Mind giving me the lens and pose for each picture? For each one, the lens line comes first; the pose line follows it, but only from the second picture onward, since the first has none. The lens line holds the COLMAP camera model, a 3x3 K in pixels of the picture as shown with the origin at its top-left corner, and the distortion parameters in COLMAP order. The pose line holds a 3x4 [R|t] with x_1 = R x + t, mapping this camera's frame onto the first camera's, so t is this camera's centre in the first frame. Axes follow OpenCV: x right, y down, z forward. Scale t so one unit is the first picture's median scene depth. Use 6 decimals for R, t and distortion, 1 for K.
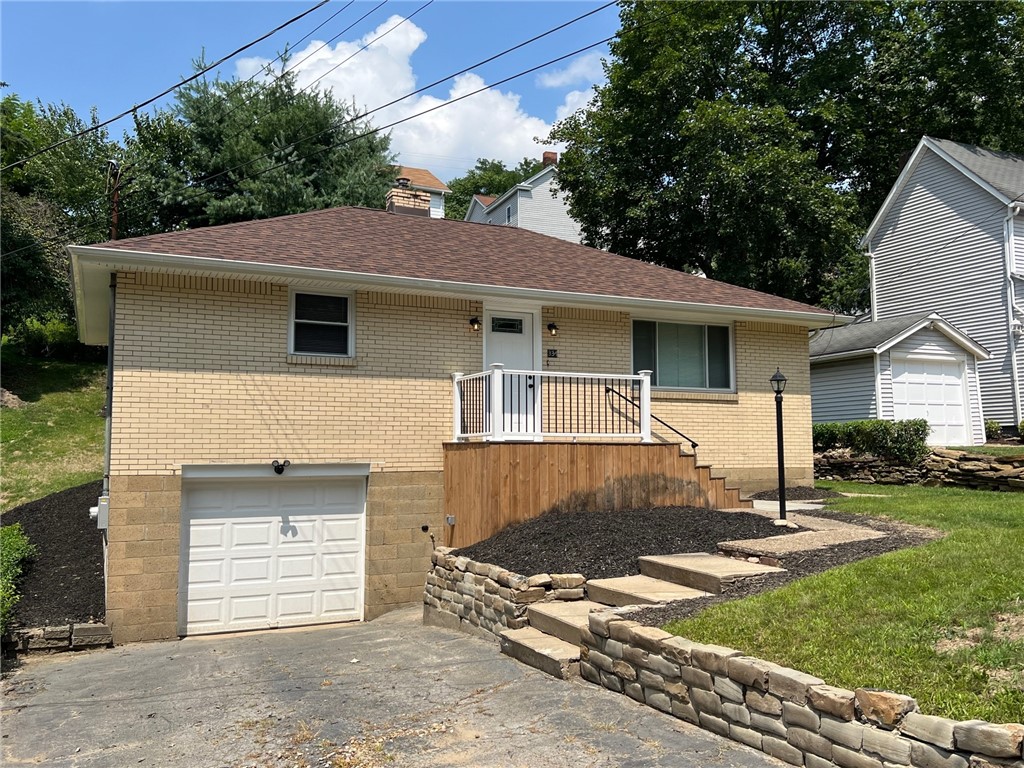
lens RADIAL K [[861.3, 0, 510.5], [0, 861.3, 377.4], [0, 0, 1]] dist [0.052123, -0.067540]
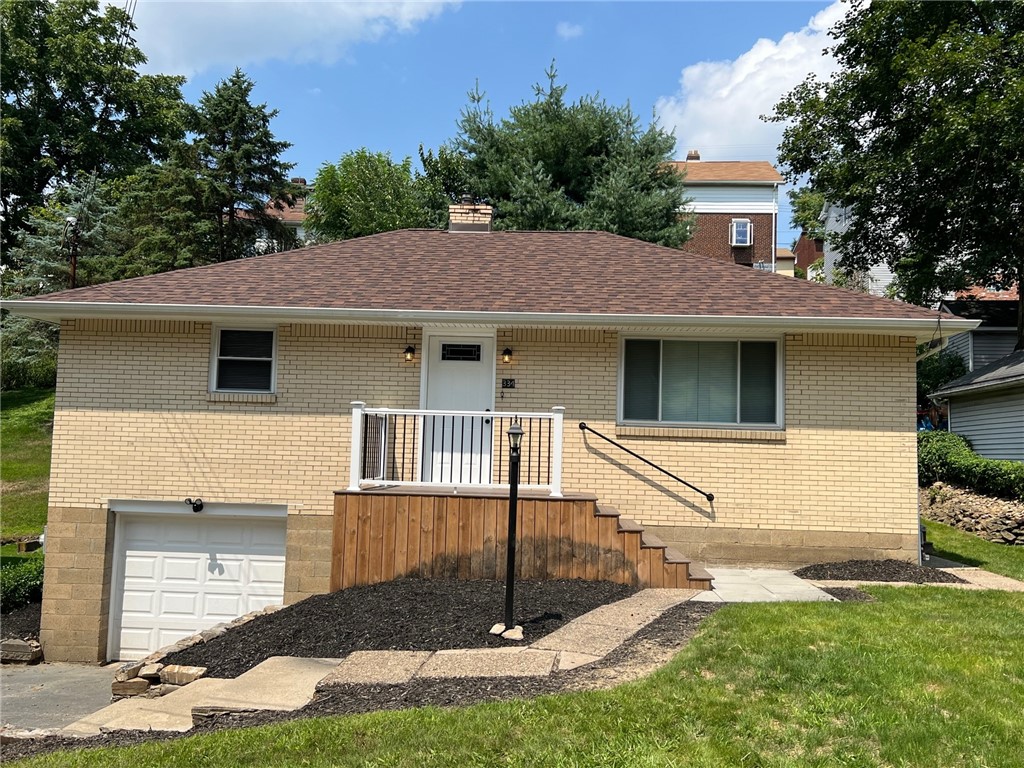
lens RADIAL K [[861.3, 0, 522.1], [0, 861.3, 384.4], [0, 0, 1]] dist [0.052123, -0.067540]
pose [[0.878199, -0.011060, -0.478168, 0.528383], [0.012948, 0.999916, 0.000653, -0.030797], [0.478120, -0.006765, 0.878268, 0.287914]]
